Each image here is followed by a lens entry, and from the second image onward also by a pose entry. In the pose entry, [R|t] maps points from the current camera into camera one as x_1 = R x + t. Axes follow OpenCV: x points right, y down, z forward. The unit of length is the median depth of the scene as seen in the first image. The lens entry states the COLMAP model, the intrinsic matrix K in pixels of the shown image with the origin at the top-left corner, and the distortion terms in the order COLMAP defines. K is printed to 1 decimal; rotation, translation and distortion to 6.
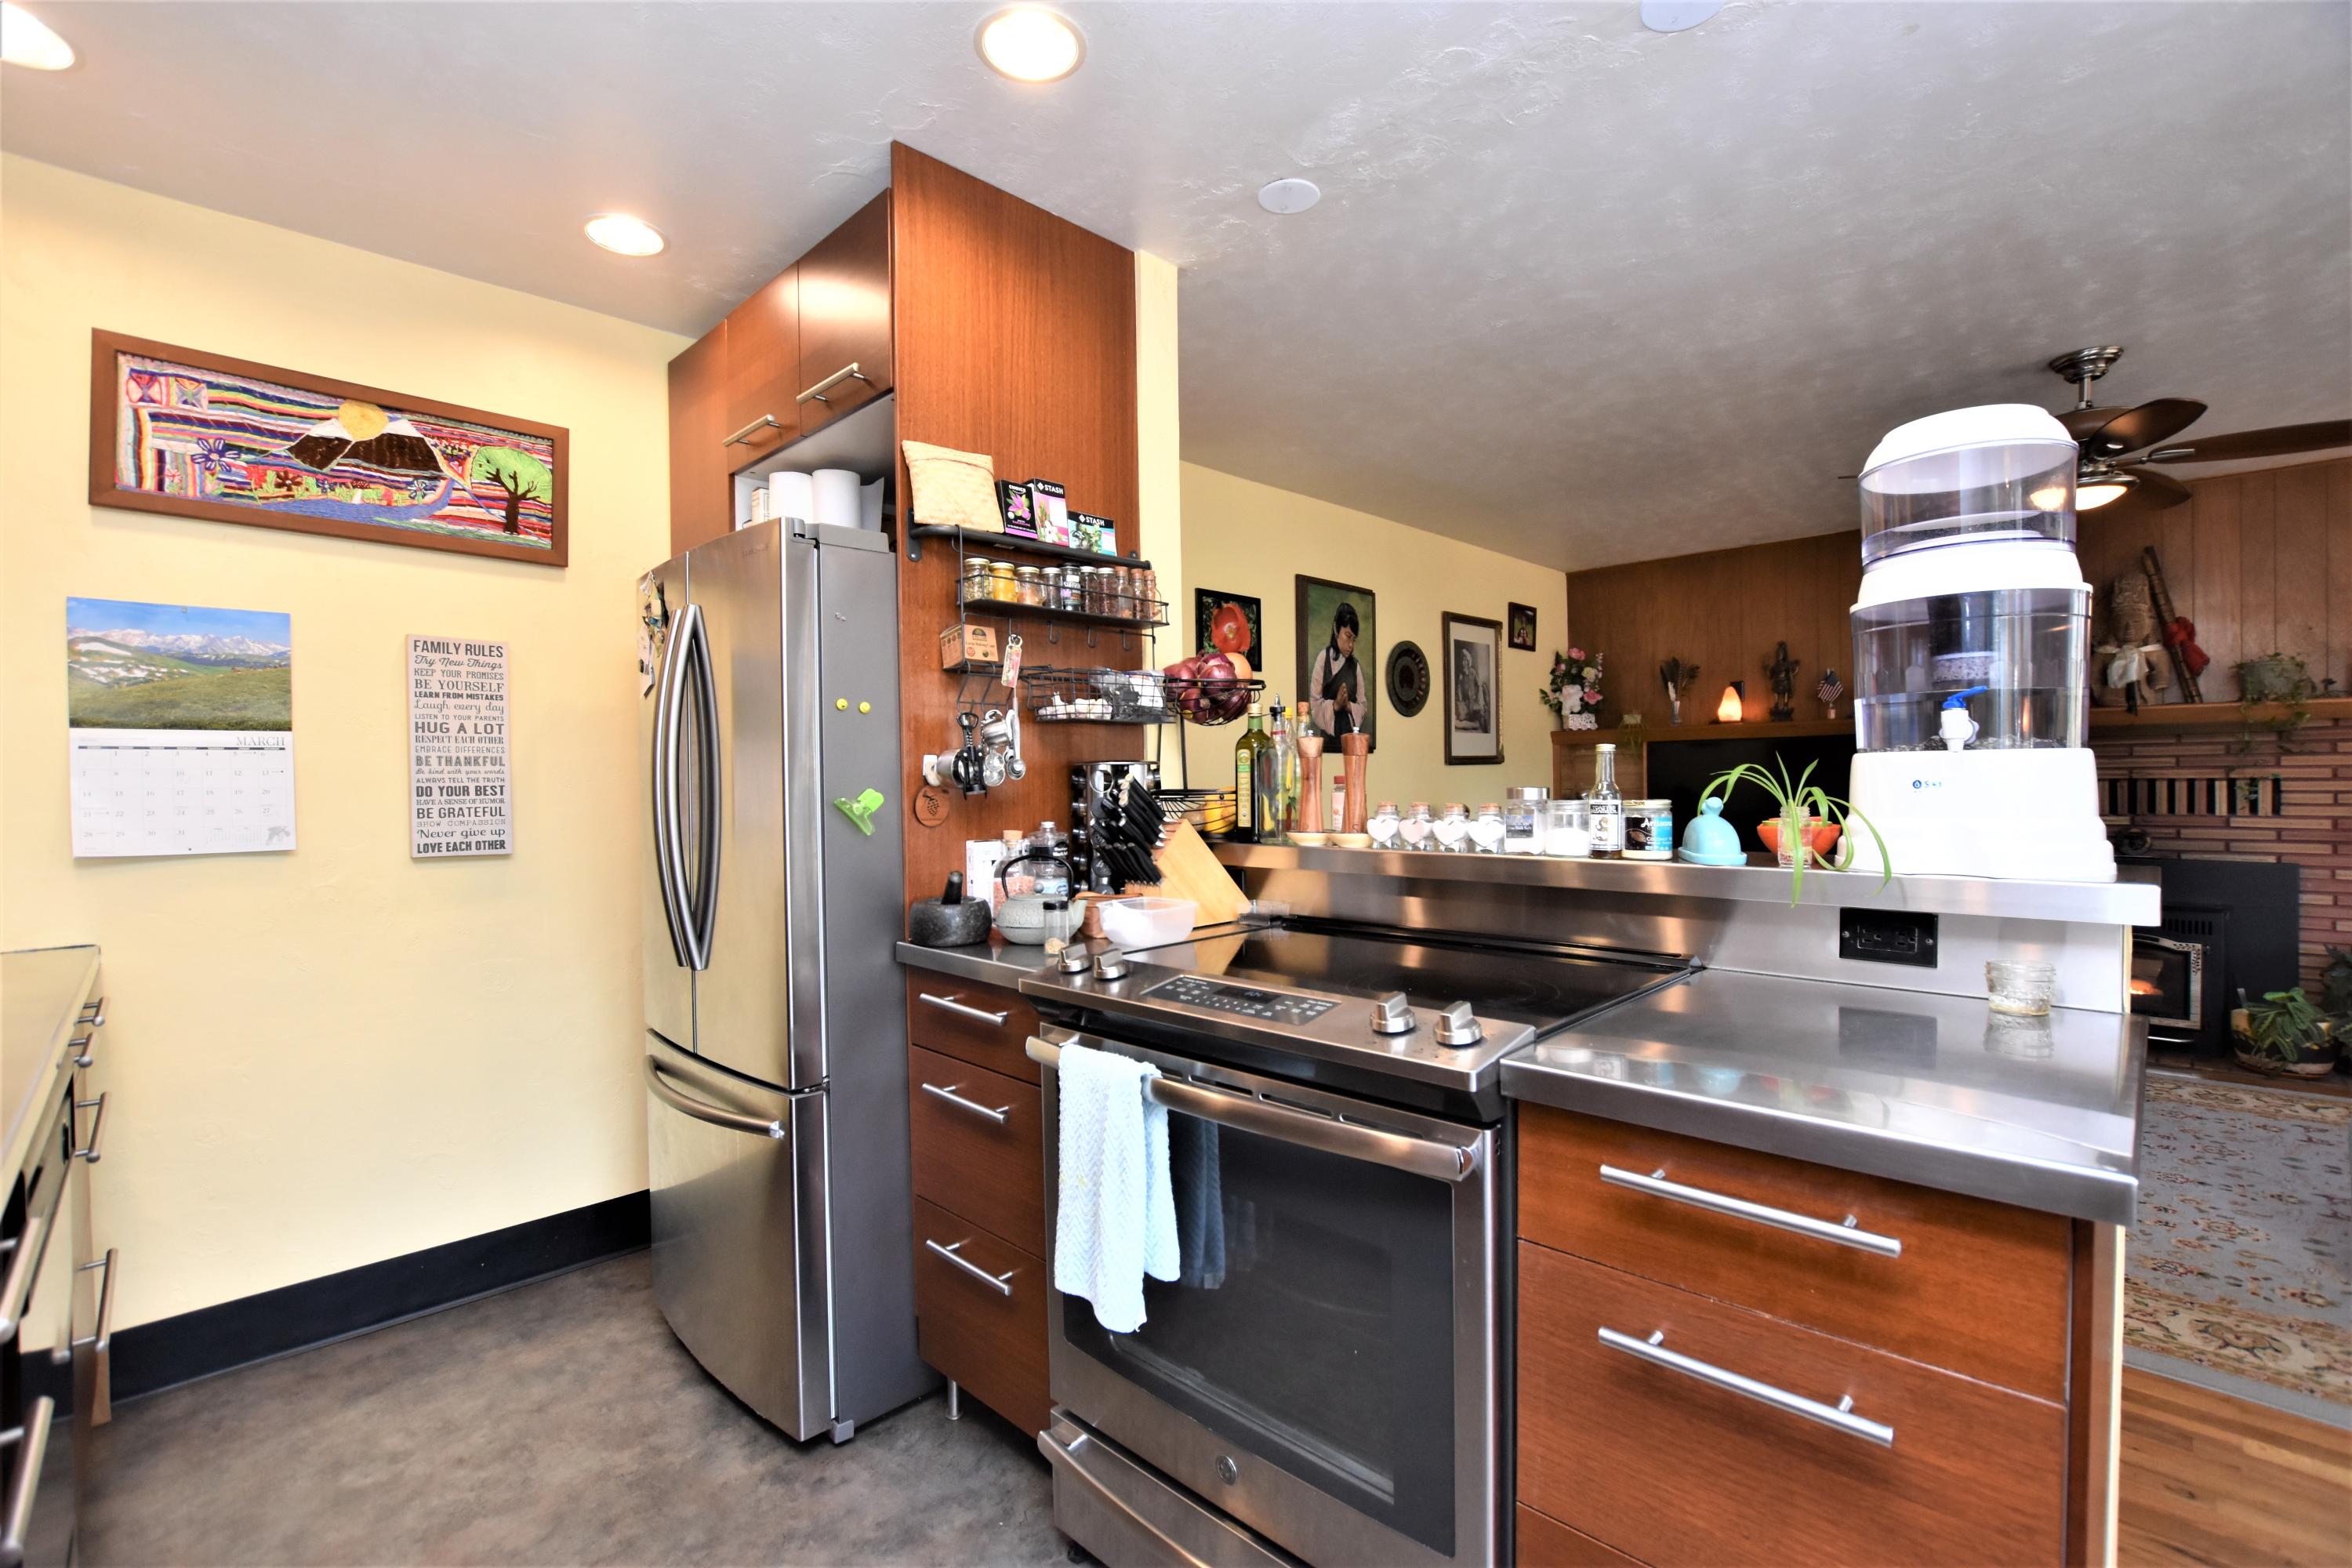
lens RADIAL K [[1054.2, 0, 1171.2], [0, 1054.2, 789.8], [0, 0, 1]] dist [-0.030100, 0.006851]
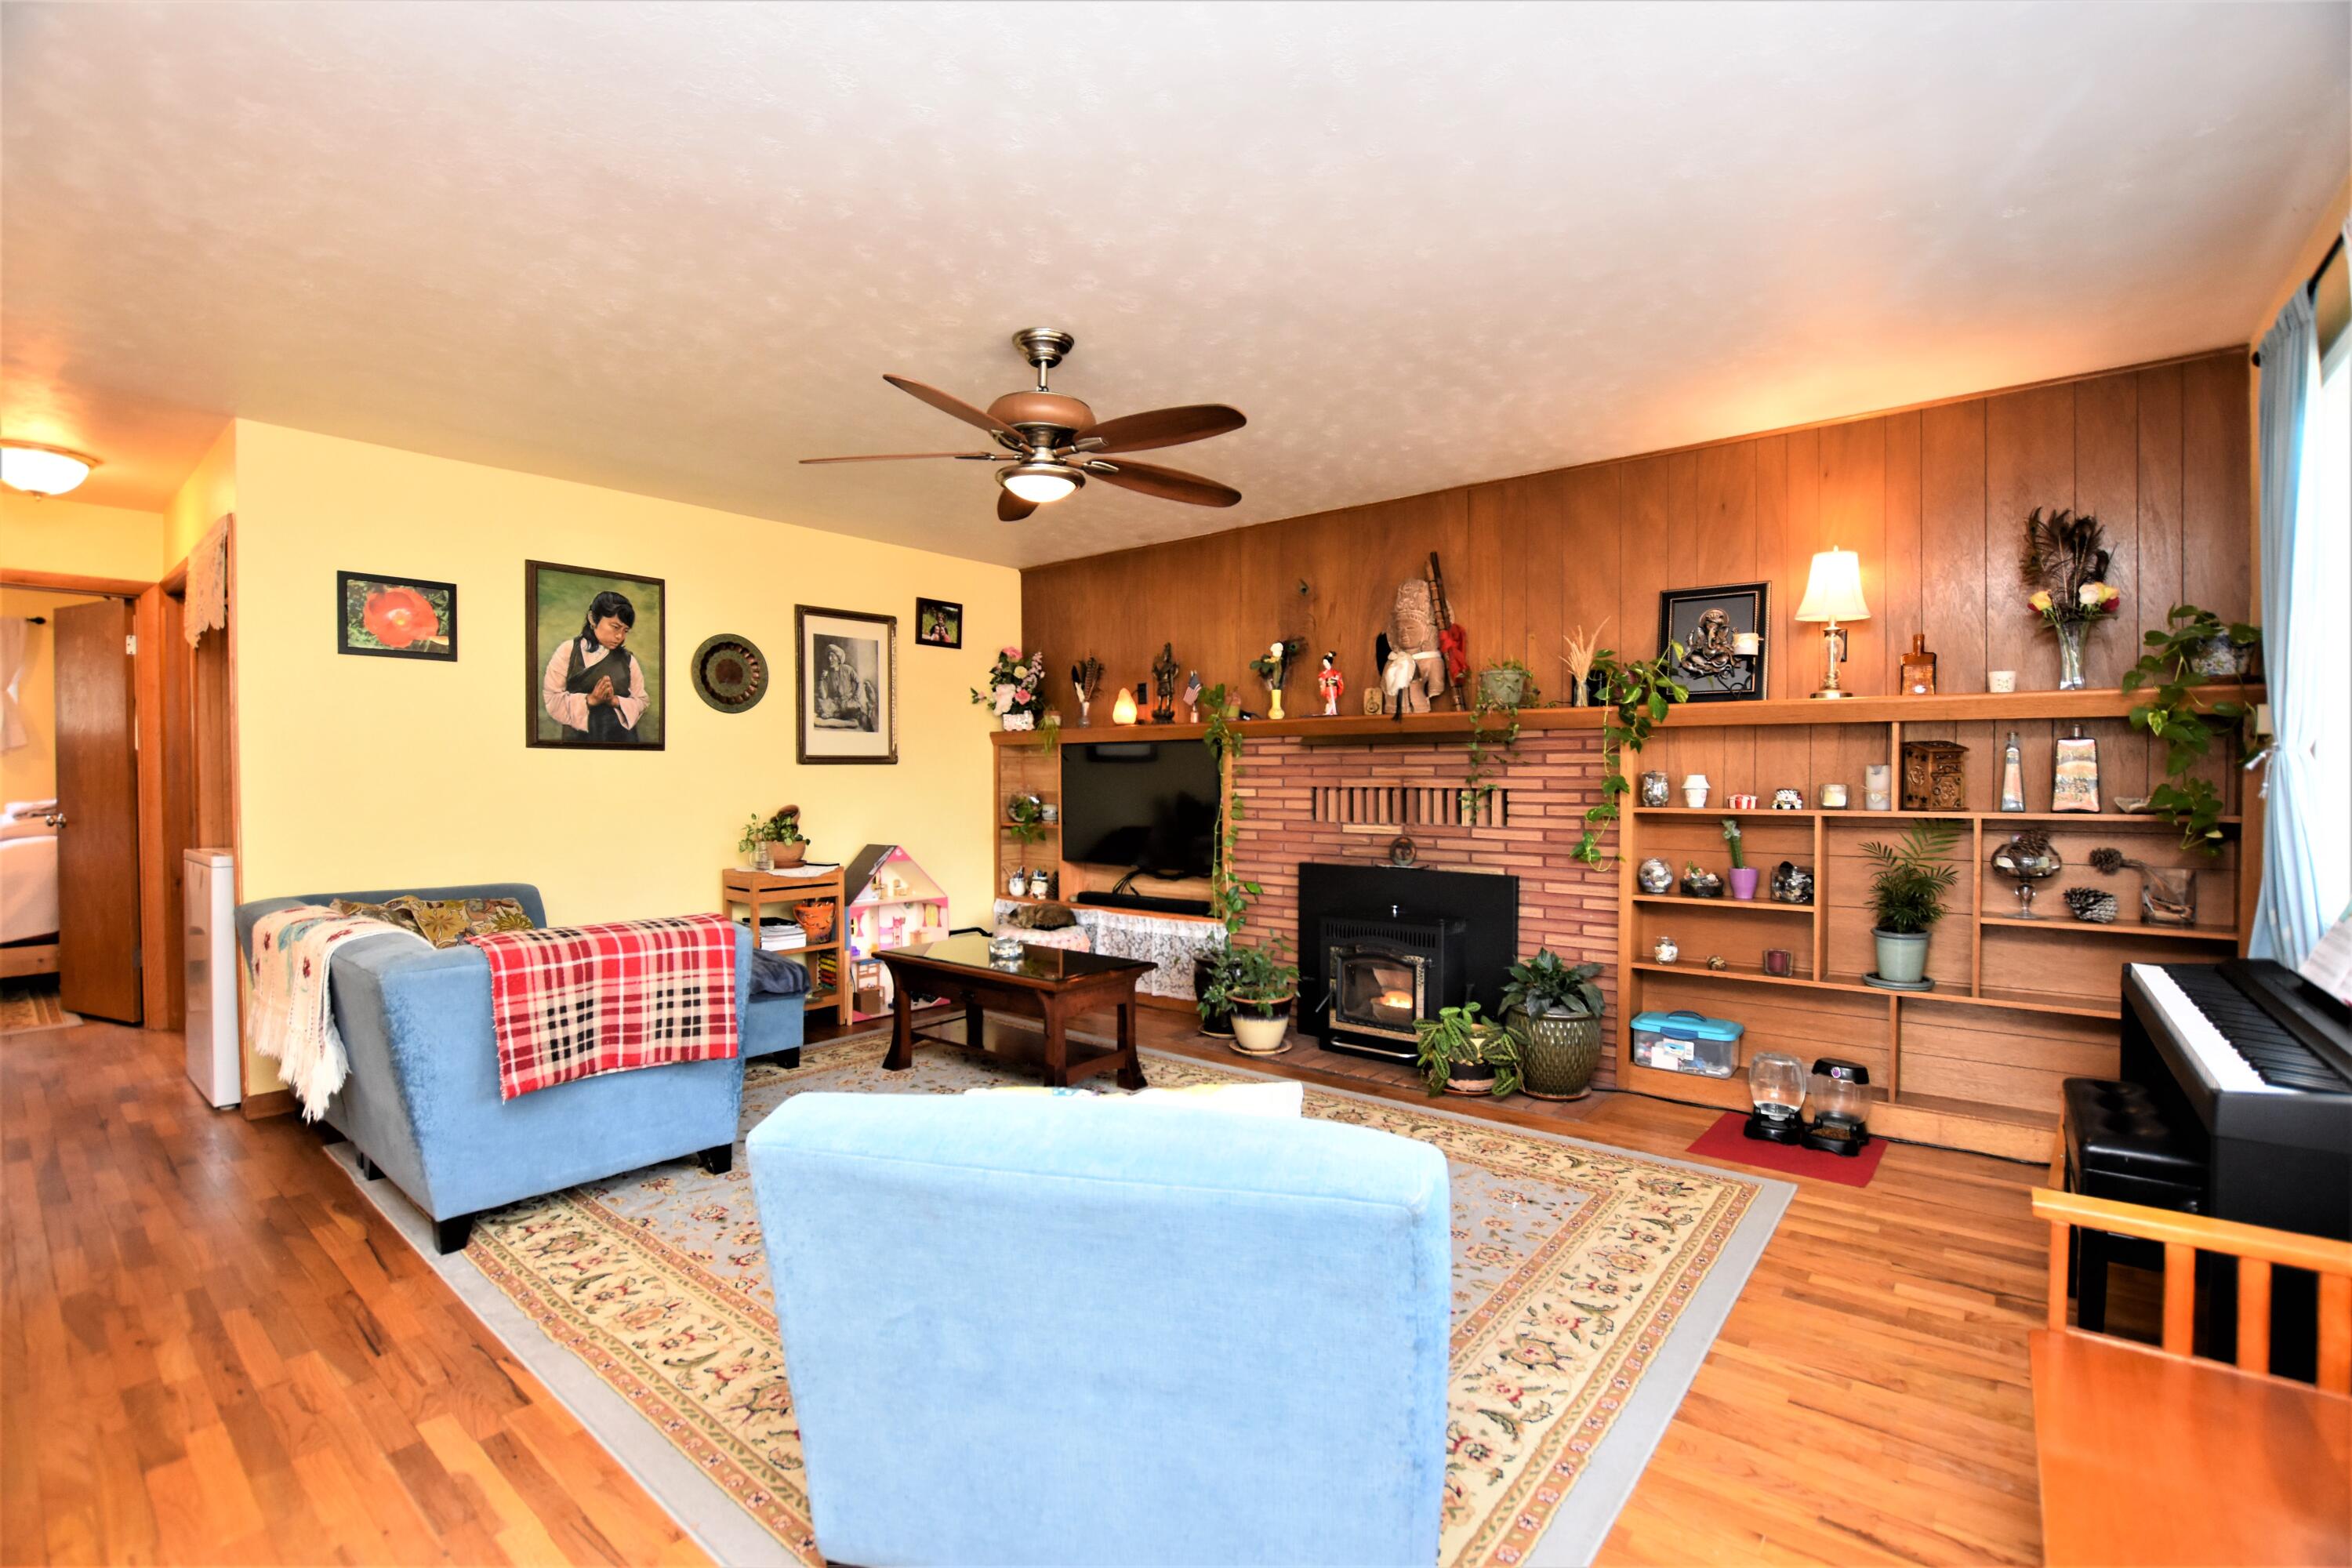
lens RADIAL K [[1054.2, 0, 1171.2], [0, 1054.2, 789.8], [0, 0, 1]] dist [-0.030100, 0.006851]
pose [[0.996240, 0.012616, 0.085719, 0.601477], [-0.012798, 0.999917, 0.001572, -0.007216], [-0.085692, -0.002663, 0.996318, 0.019709]]
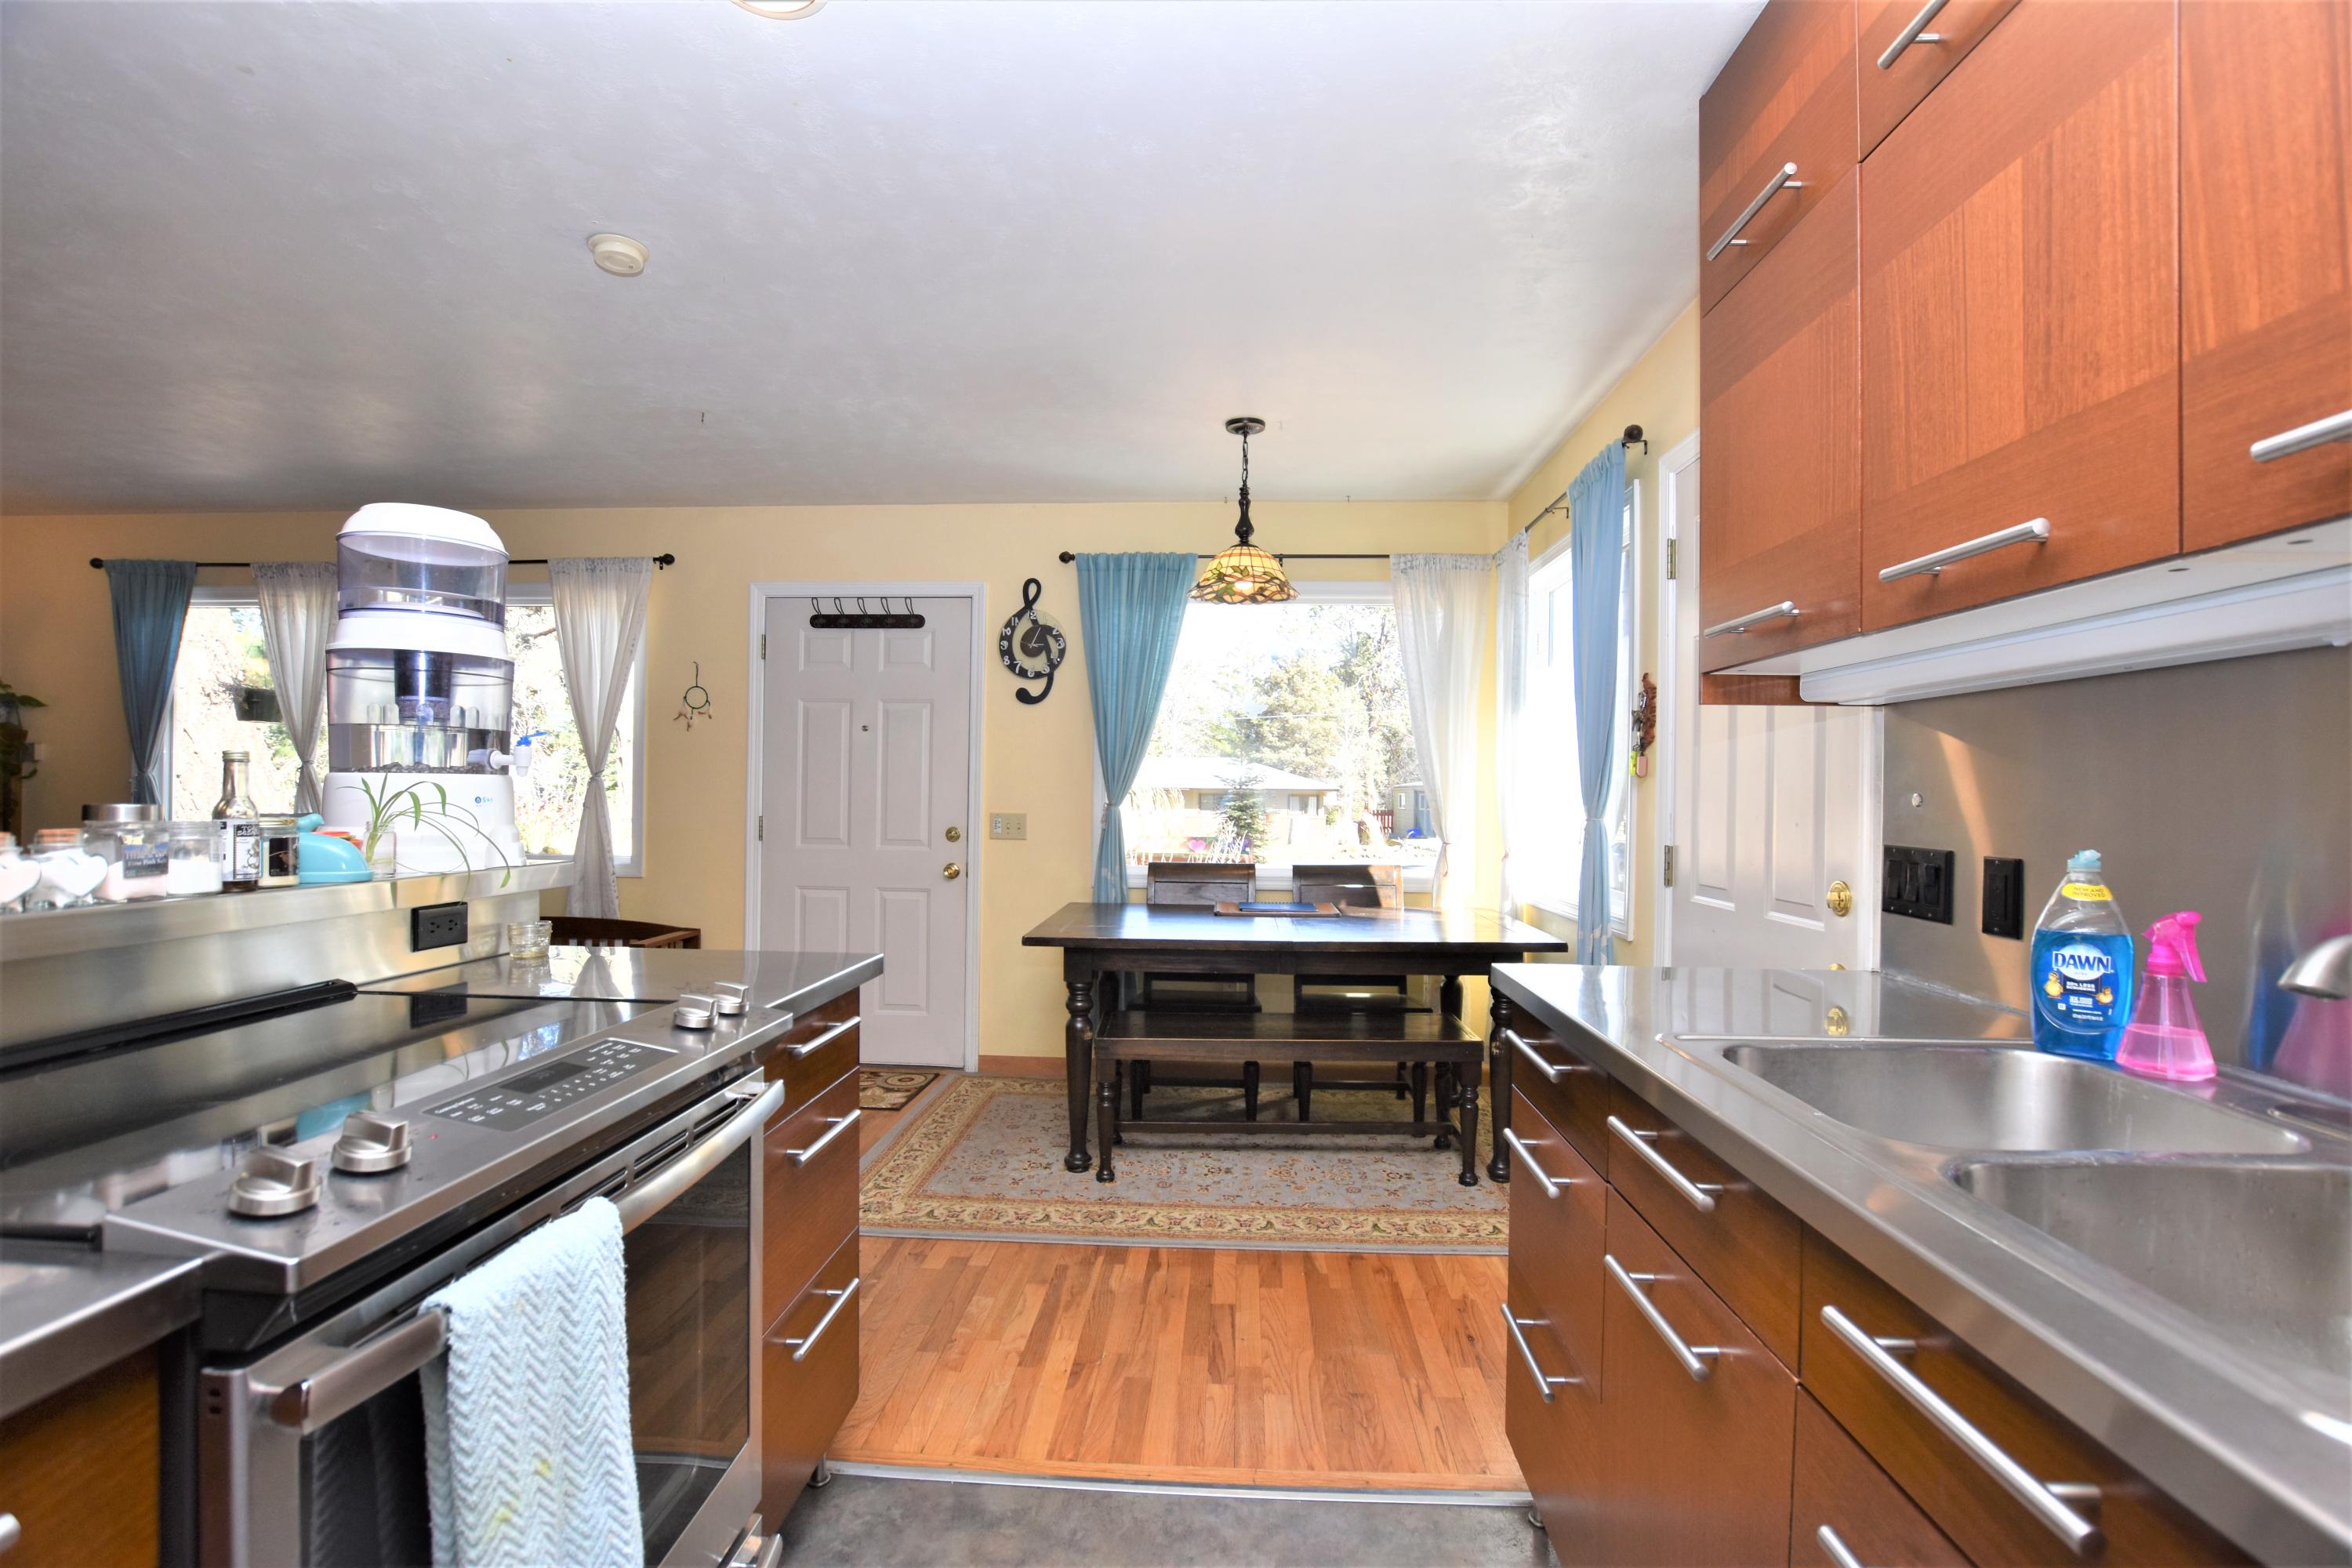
lens RADIAL K [[1028.8, 0, 1186.2], [0, 1028.8, 793.7], [0, 0, 1]] dist [-0.042951, 0.000300]
pose [[-0.670620, 0.009398, 0.741741, -0.226012], [0.007099, 0.999955, -0.006252, 0.000274], [-0.741767, 0.001073, -0.670657, 0.349674]]
